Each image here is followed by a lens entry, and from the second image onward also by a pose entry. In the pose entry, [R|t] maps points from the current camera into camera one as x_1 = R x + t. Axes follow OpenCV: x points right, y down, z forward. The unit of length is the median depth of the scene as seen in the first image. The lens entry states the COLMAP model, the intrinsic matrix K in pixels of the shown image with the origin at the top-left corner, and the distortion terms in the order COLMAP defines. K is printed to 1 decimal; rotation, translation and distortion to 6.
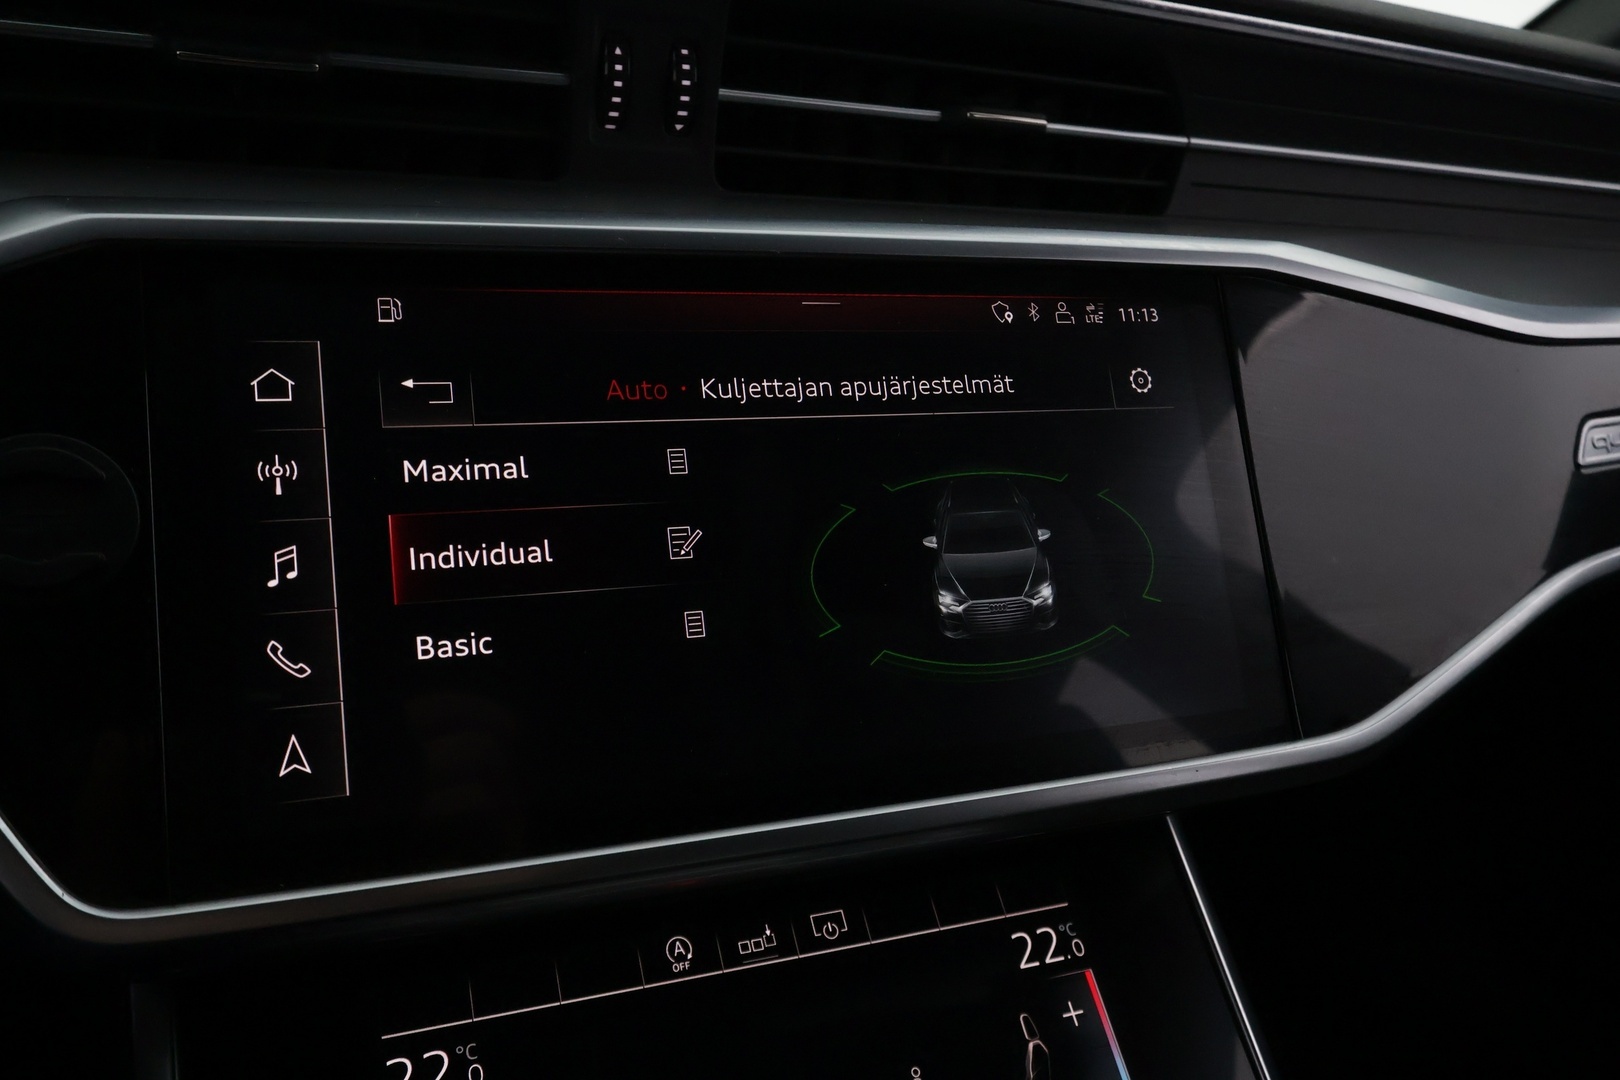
lens RADIAL K [[1277.5, 0, 808.2], [0, 1277.5, 536.6], [0, 0, 1]] dist [-0.003774, 0.007436]
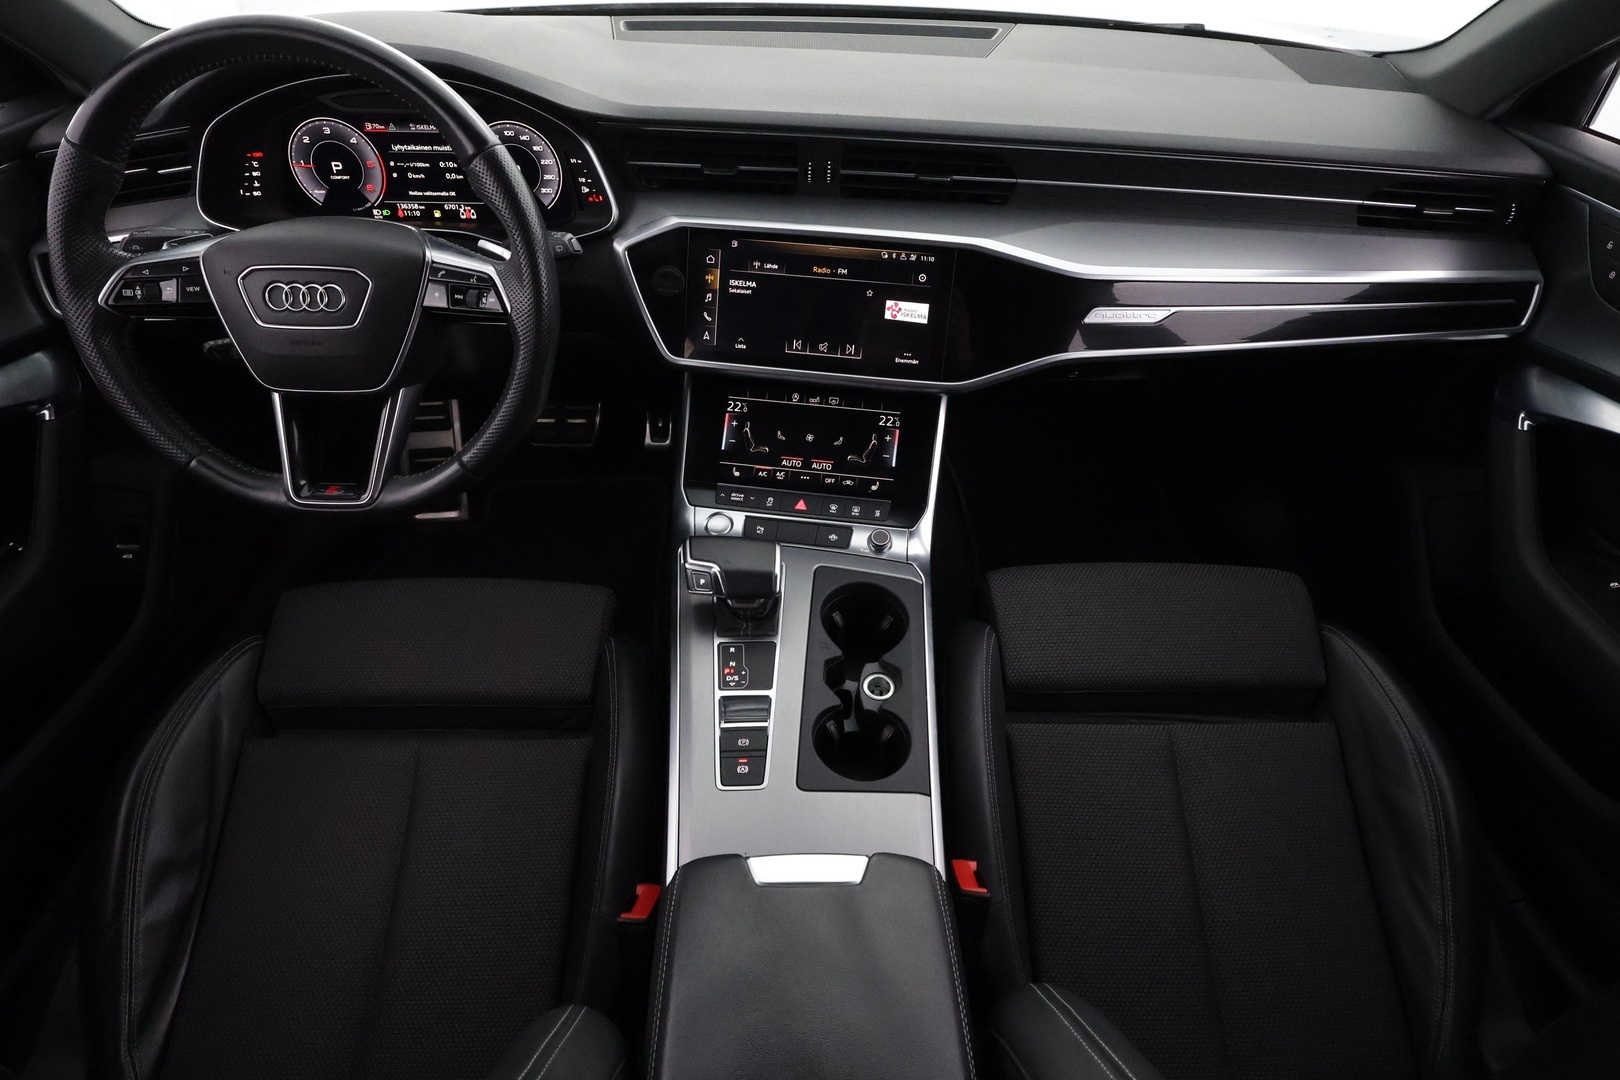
lens RADIAL K [[863.1, 0, 806.6], [0, 863.1, 543.4], [0, 0, 1]] dist [-0.001079, -0.001007]
pose [[0.866031, 0.304195, -0.396806, 1.194310], [-0.116841, 0.894783, 0.430942, -0.471523], [0.486146, -0.326846, 0.810453, -1.439899]]
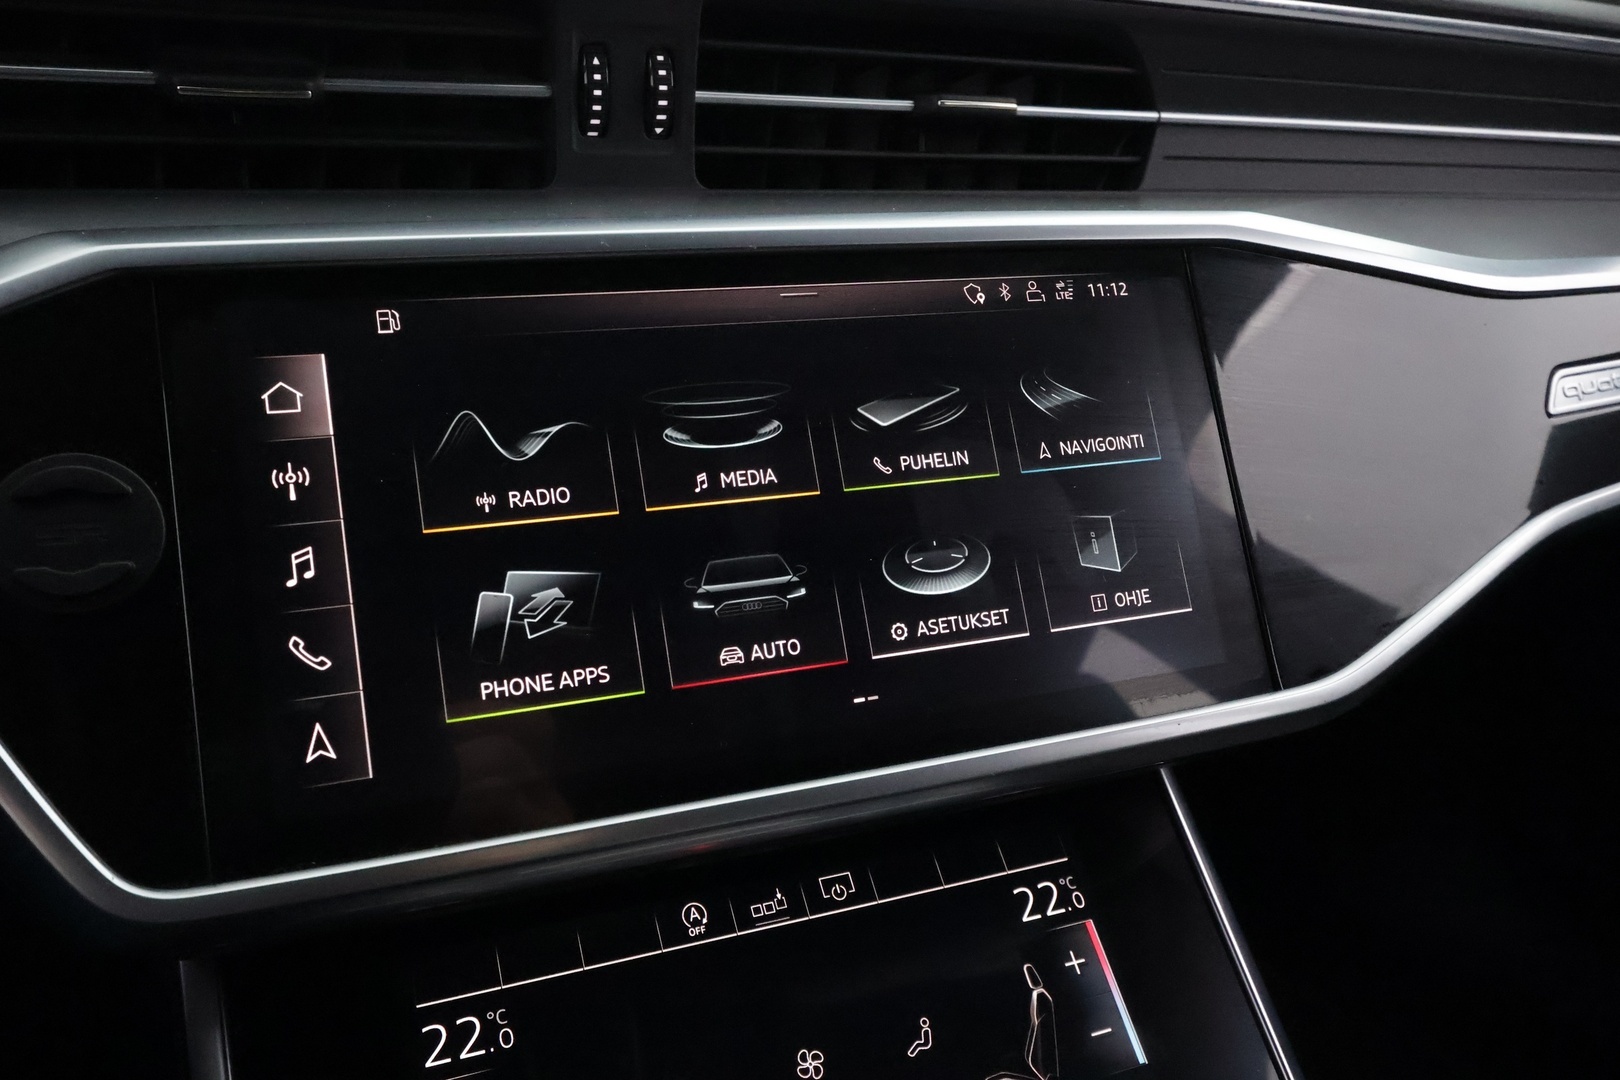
lens RADIAL K [[1277.5, 0, 809.2], [0, 1277.5, 537.6], [0, 0, 1]] dist [-0.003774, 0.007436]
pose [[0.998800, -0.045274, -0.018684, 0.026675], [0.045515, 0.998883, 0.012674, 0.003488], [0.018089, -0.013509, 0.999745, -0.045702]]
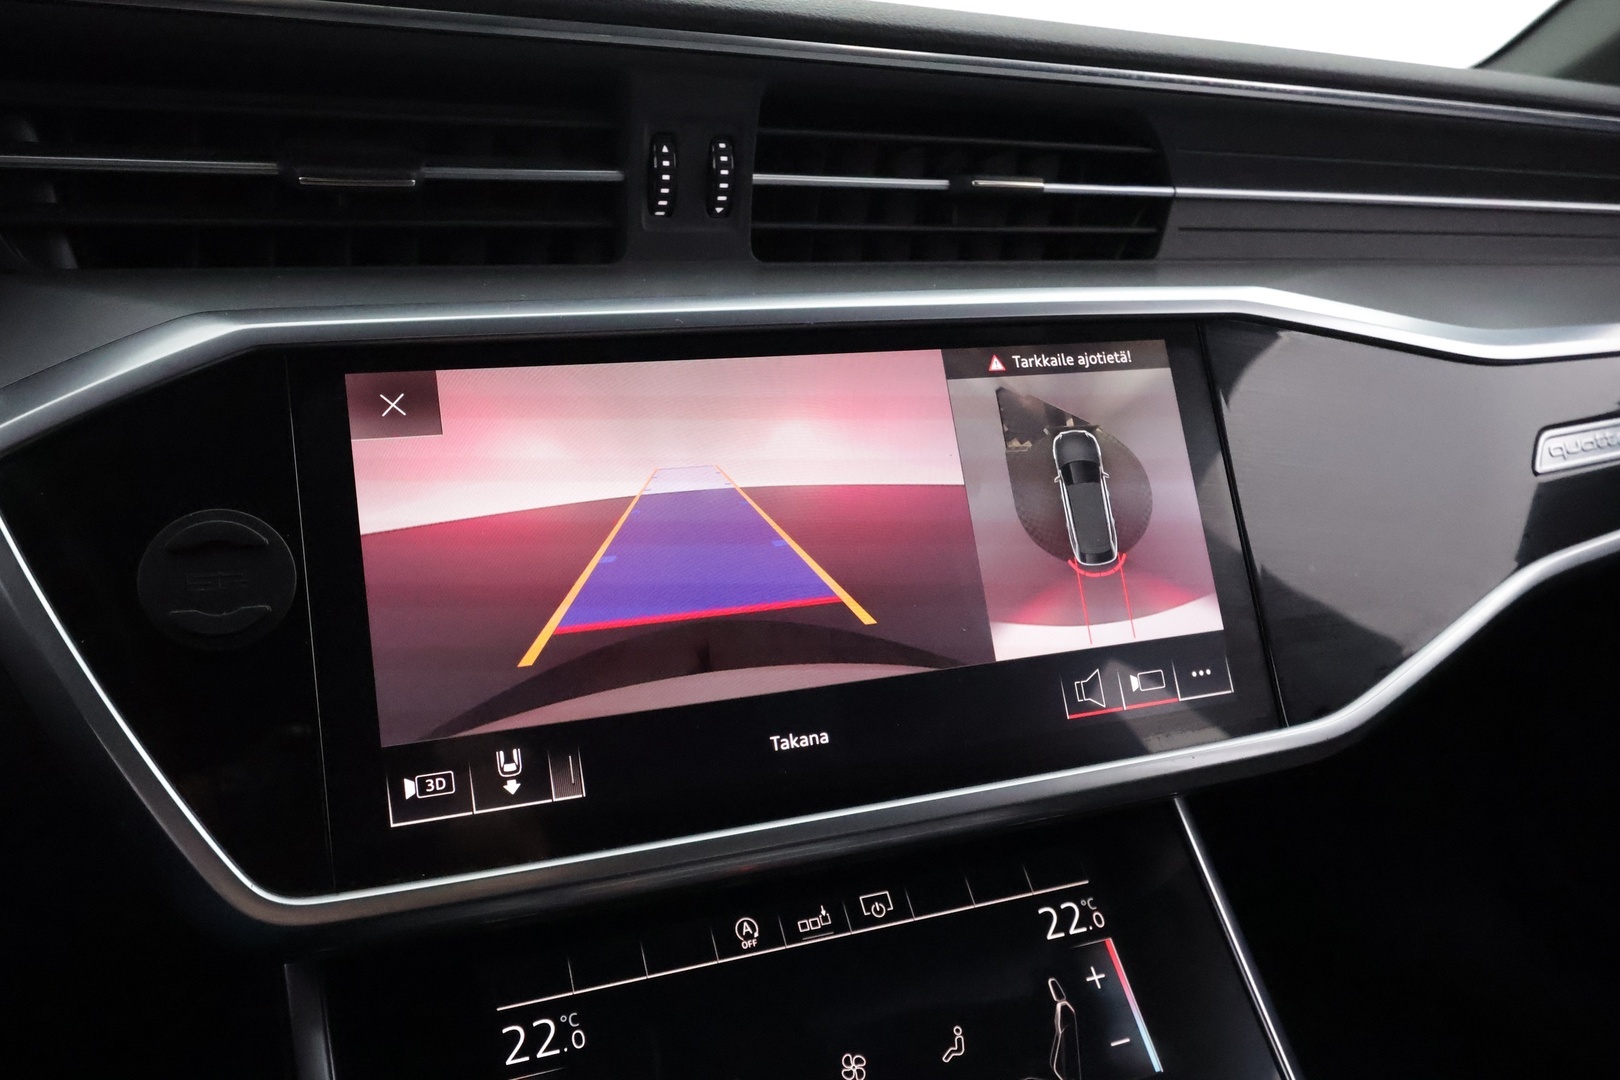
lens RADIAL K [[1277.5, 0, 807.9], [0, 1277.5, 540.6], [0, 0, 1]] dist [-0.003774, 0.007436]
pose [[0.999060, -0.037095, -0.022437, -0.007562], [0.036949, 0.999293, -0.006912, -0.014959], [0.022678, 0.006076, 0.999724, -0.143926]]
